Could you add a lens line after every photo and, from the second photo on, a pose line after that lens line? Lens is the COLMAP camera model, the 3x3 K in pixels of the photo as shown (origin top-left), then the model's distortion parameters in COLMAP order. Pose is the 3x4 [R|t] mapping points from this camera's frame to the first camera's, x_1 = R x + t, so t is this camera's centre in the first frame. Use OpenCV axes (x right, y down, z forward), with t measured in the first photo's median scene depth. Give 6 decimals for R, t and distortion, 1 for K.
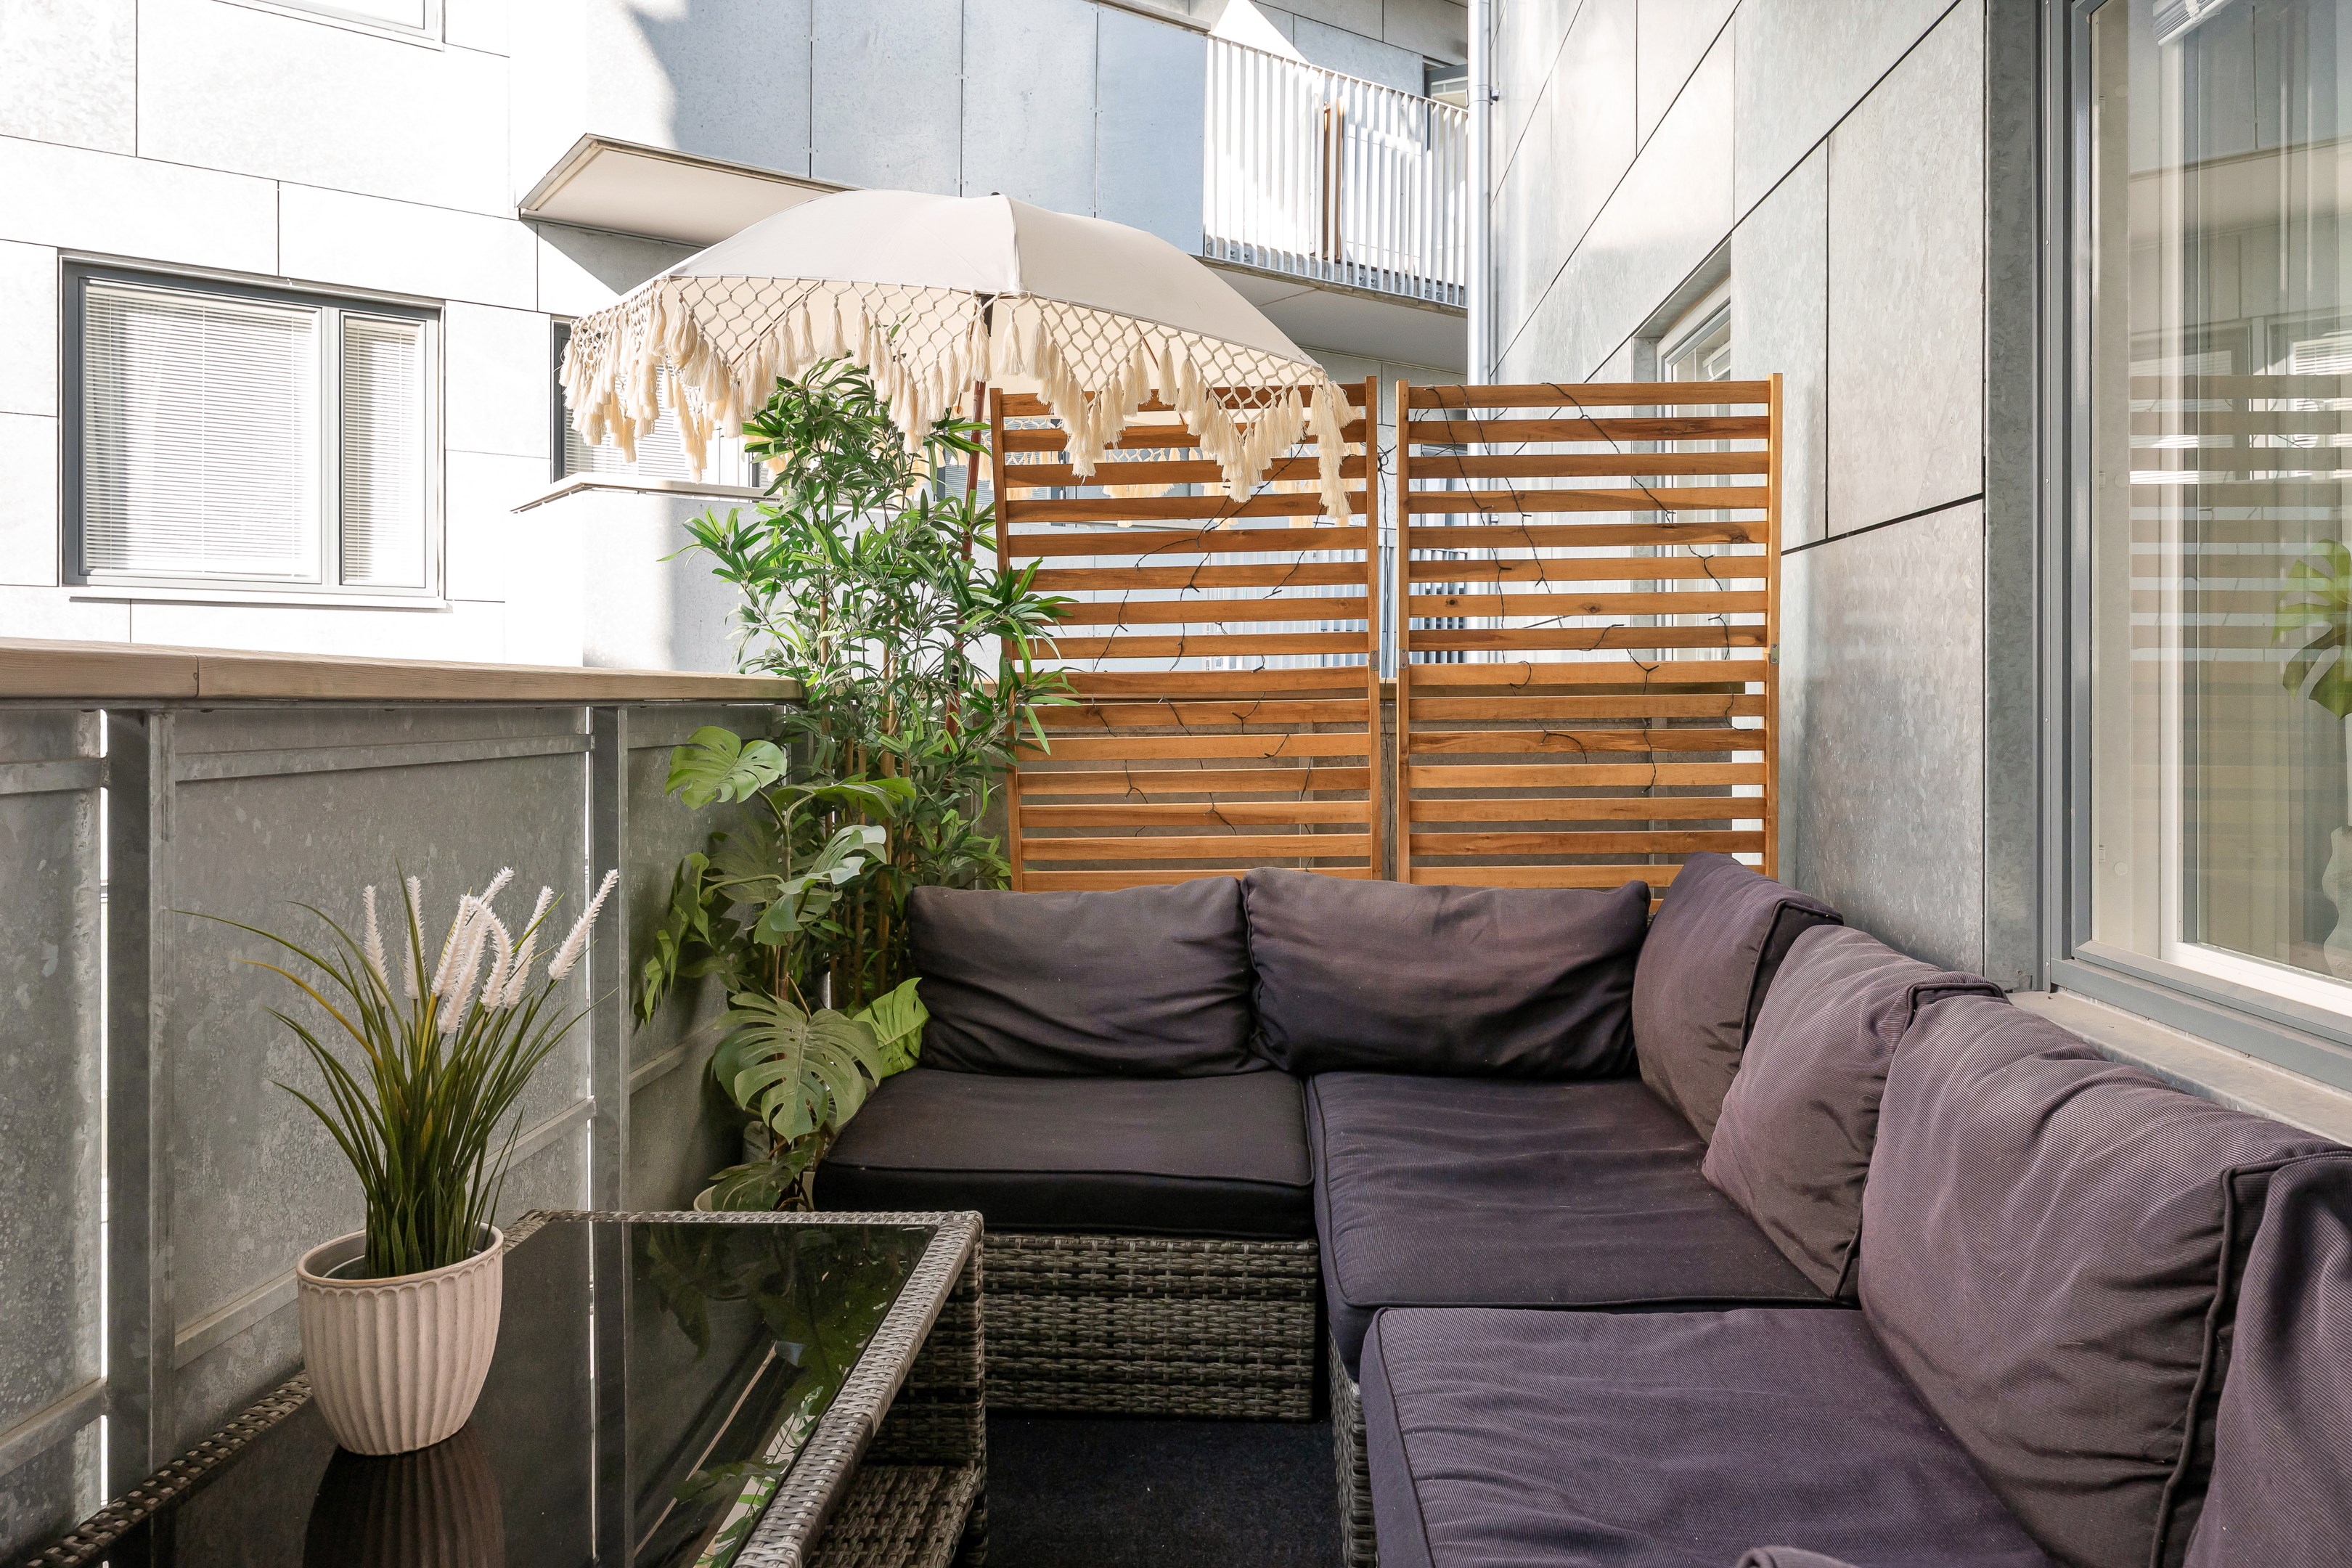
lens RADIAL K [[1576.9, 0, 1174.3], [0, 1576.9, 696.1], [0, 0, 1]] dist [0.005171, -0.005856]
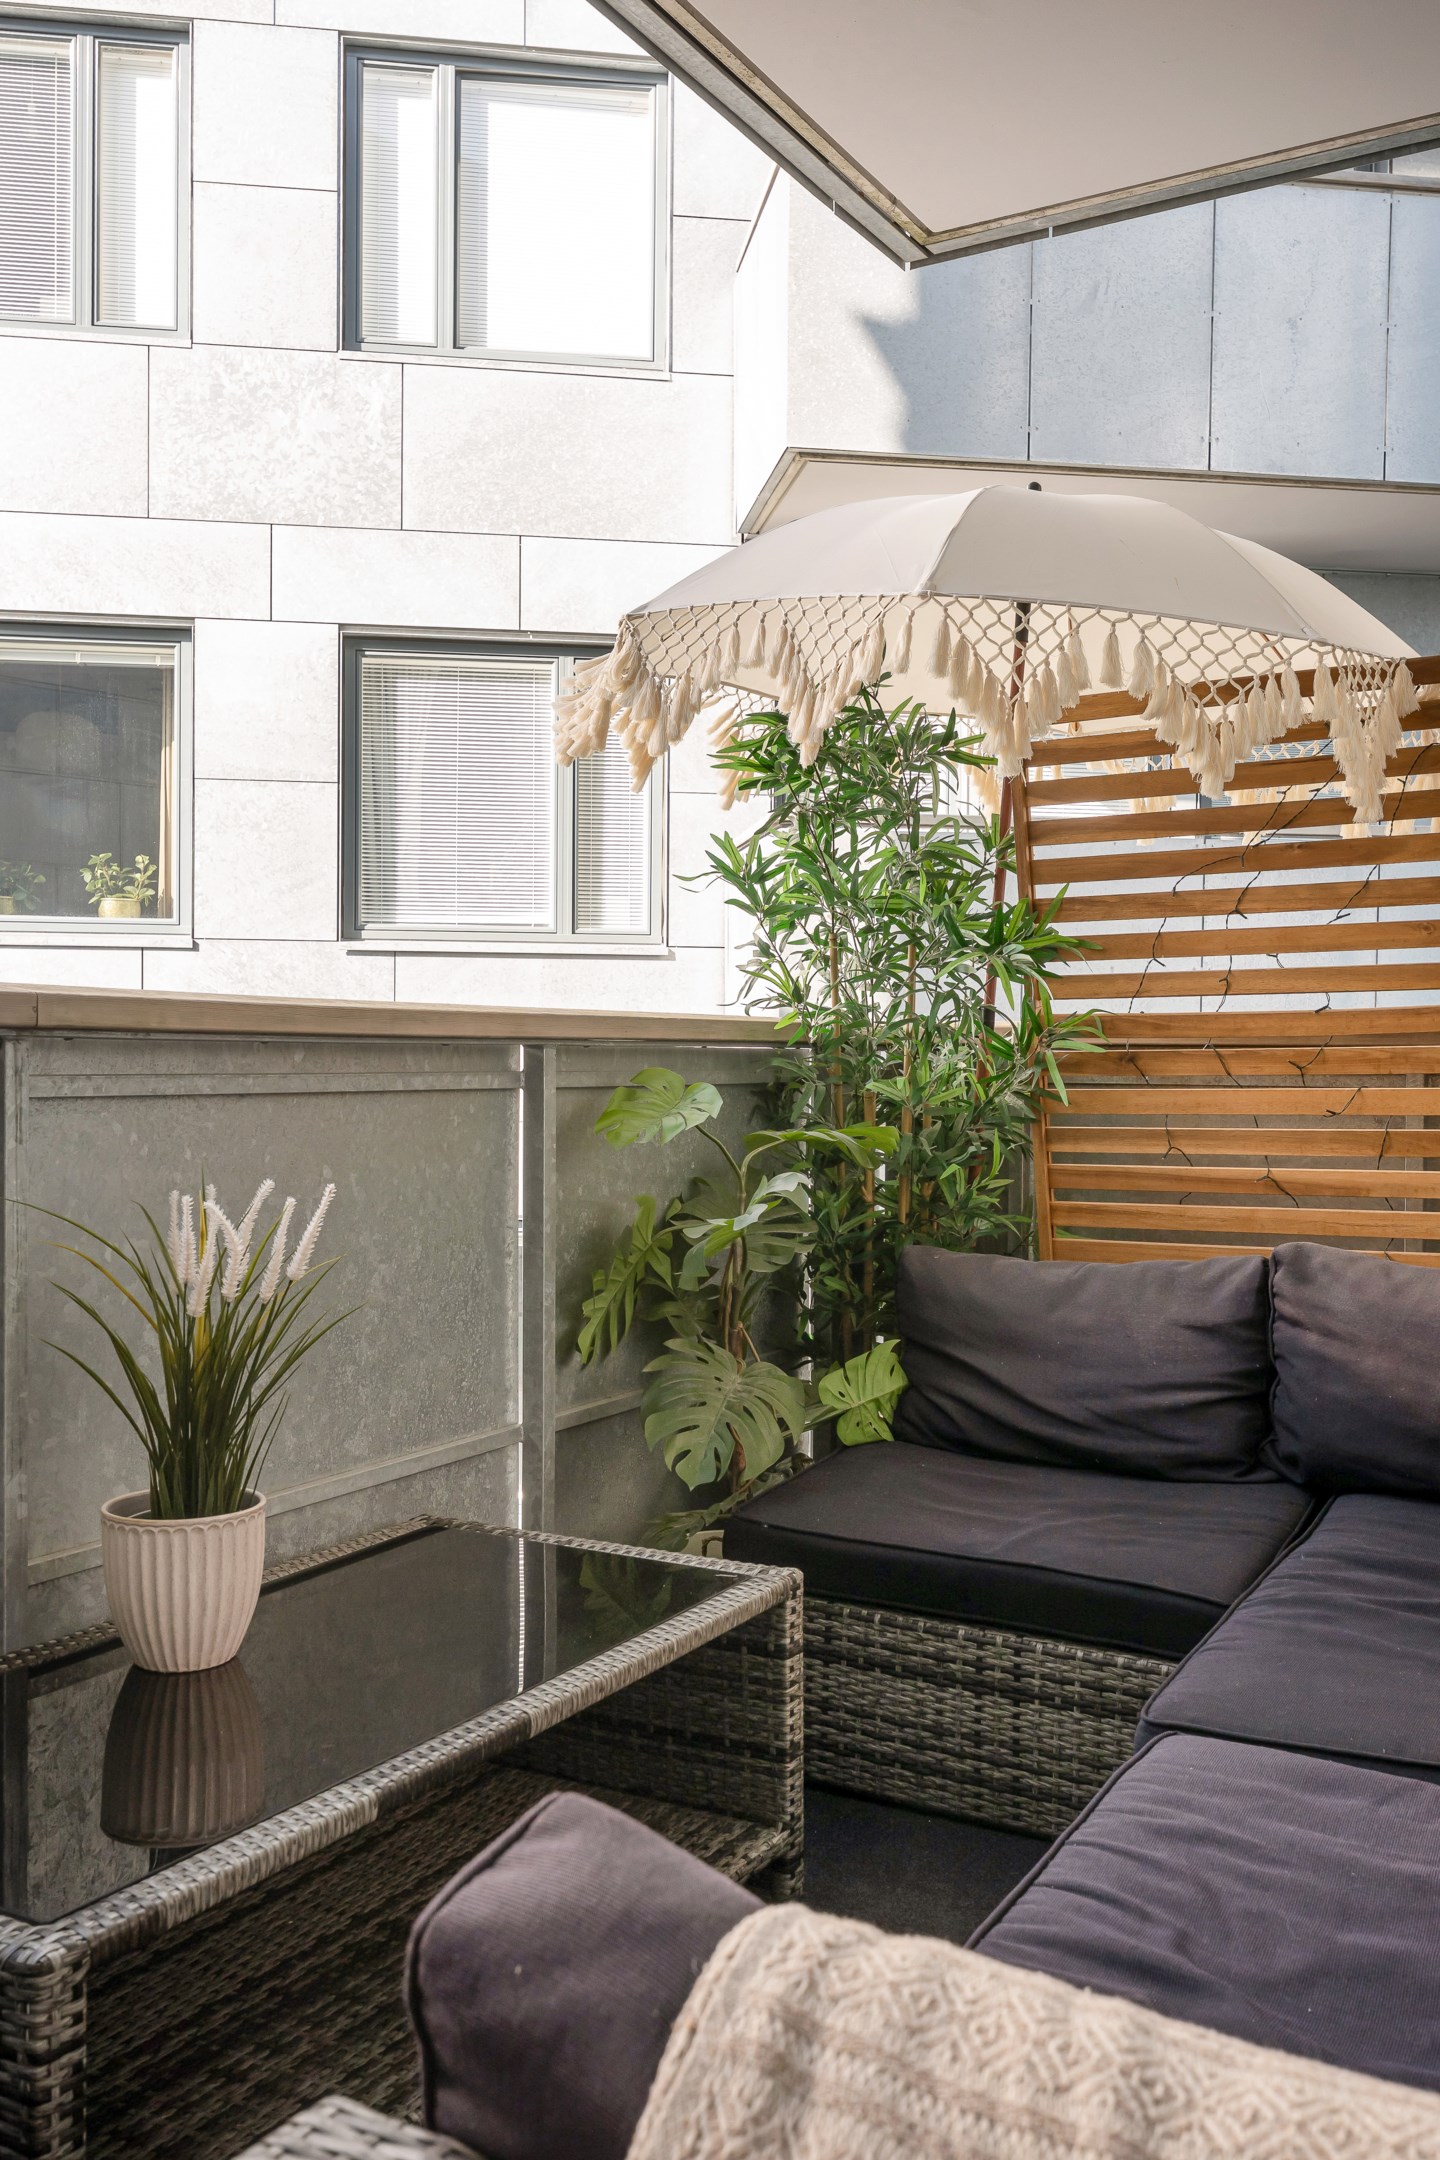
lens RADIAL K [[1850.4, 0, 720.8], [0, 1850.4, 1078.7], [0, 0, 1]] dist [0.004303, 0.003165]
pose [[0.892144, 0.013142, -0.451559, 0.240028], [-0.006849, 0.999855, 0.015568, 0.007240], [0.451698, -0.010796, 0.892105, -0.017495]]
